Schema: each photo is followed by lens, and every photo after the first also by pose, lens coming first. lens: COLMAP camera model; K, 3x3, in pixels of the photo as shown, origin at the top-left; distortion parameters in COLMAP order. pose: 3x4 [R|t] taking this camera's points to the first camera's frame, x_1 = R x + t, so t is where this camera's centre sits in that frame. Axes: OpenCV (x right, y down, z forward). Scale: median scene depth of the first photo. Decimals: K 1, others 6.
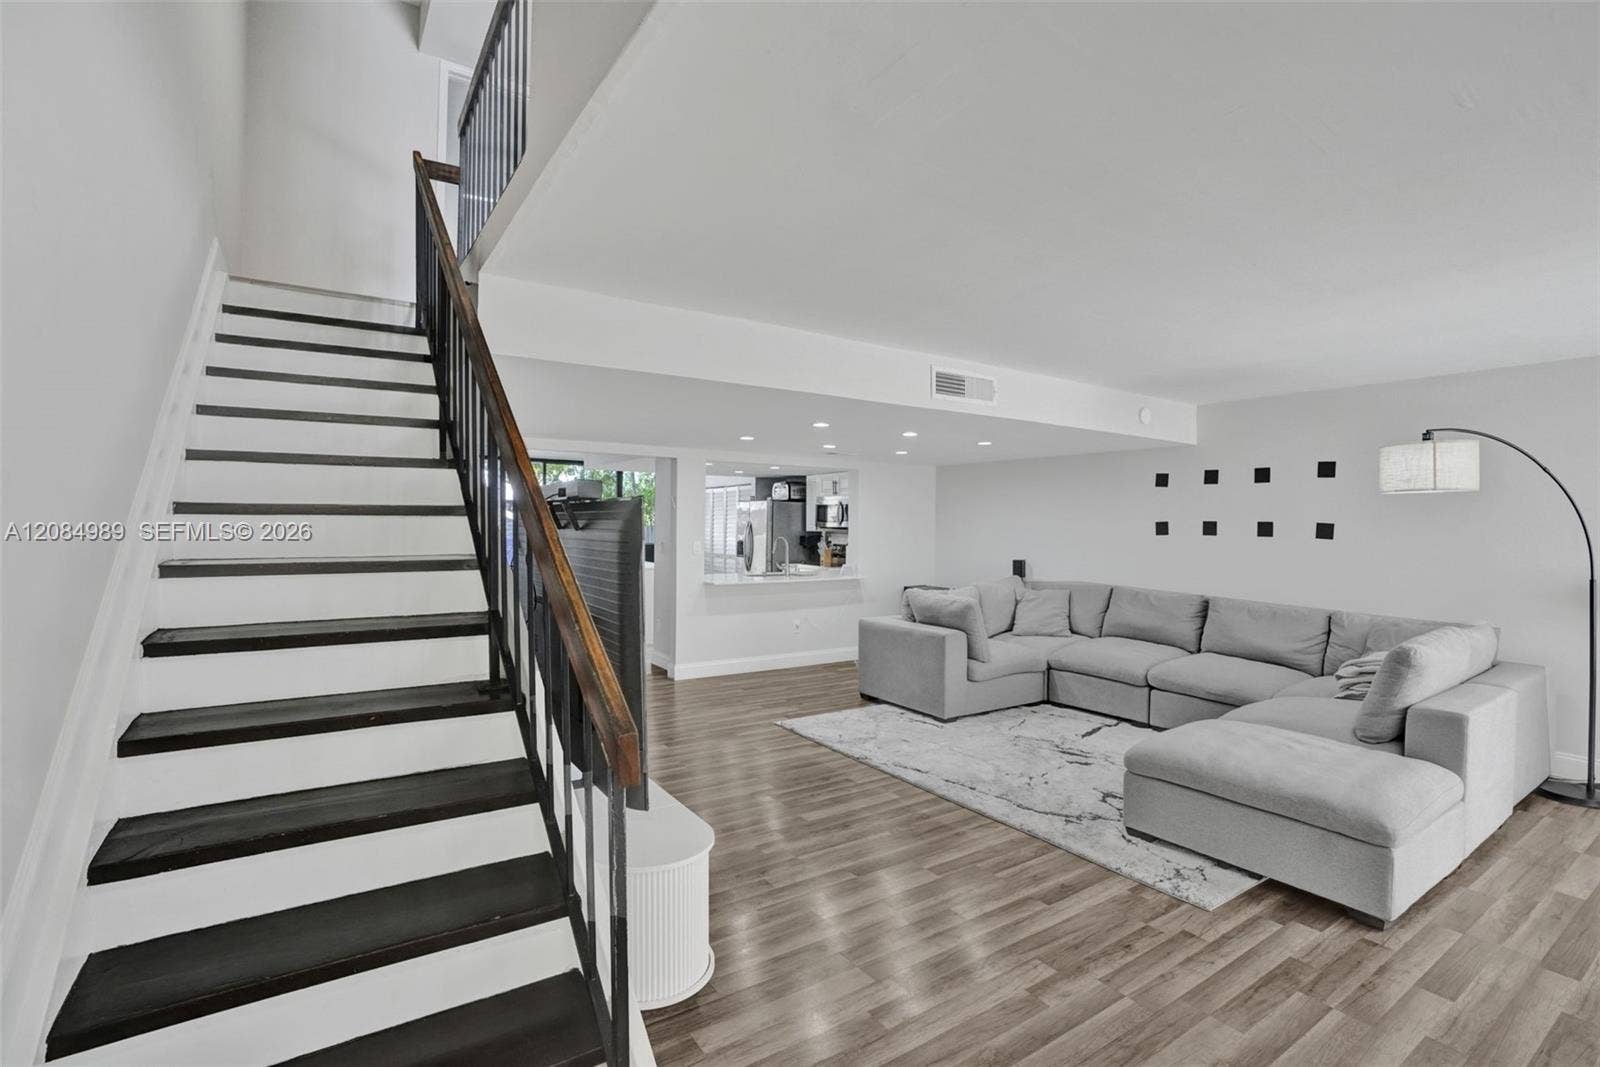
lens RADIAL K [[756.9, 0, 800.0], [0, 756.9, 533.5], [0, 0, 1]] dist [-0.000709, 0.000245]
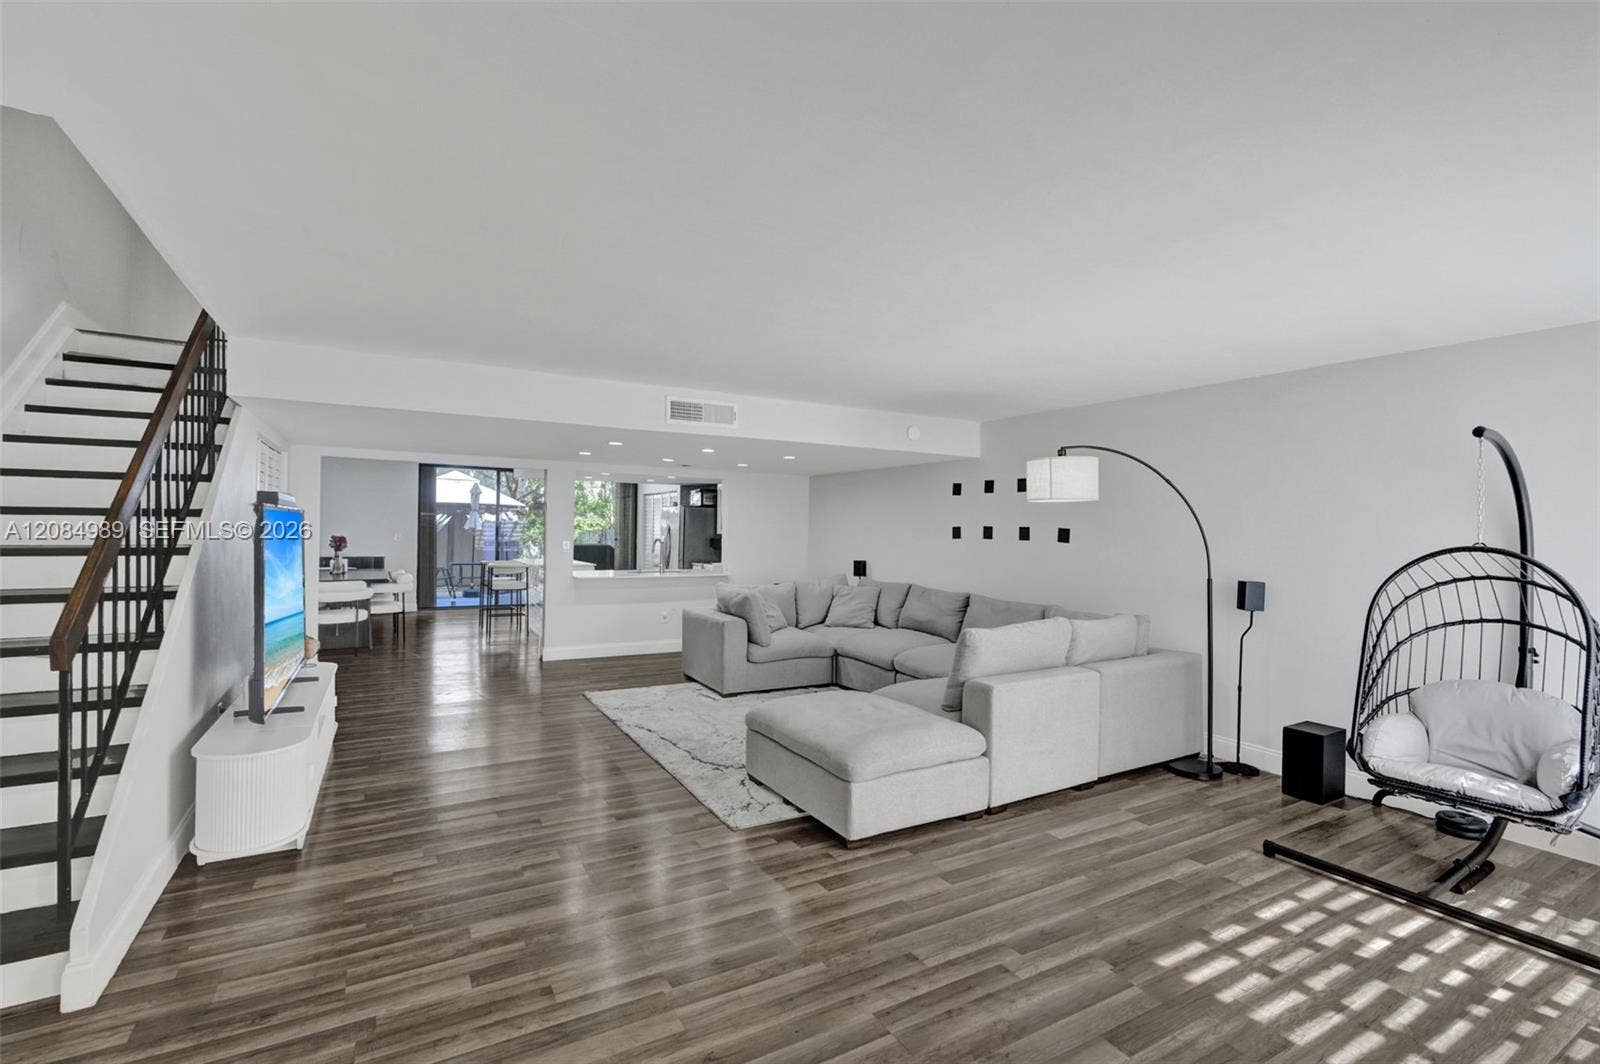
lens RADIAL K [[734.5, 0, 800.0], [0, 734.5, 532.0], [0, 0, 1]] dist [-0.055099, 0.000457]
pose [[0.995455, 0.005988, -0.095043, 0.382656], [-0.006638, 0.999957, -0.006527, 0.001050], [0.095000, 0.007128, 0.995452, -0.107525]]
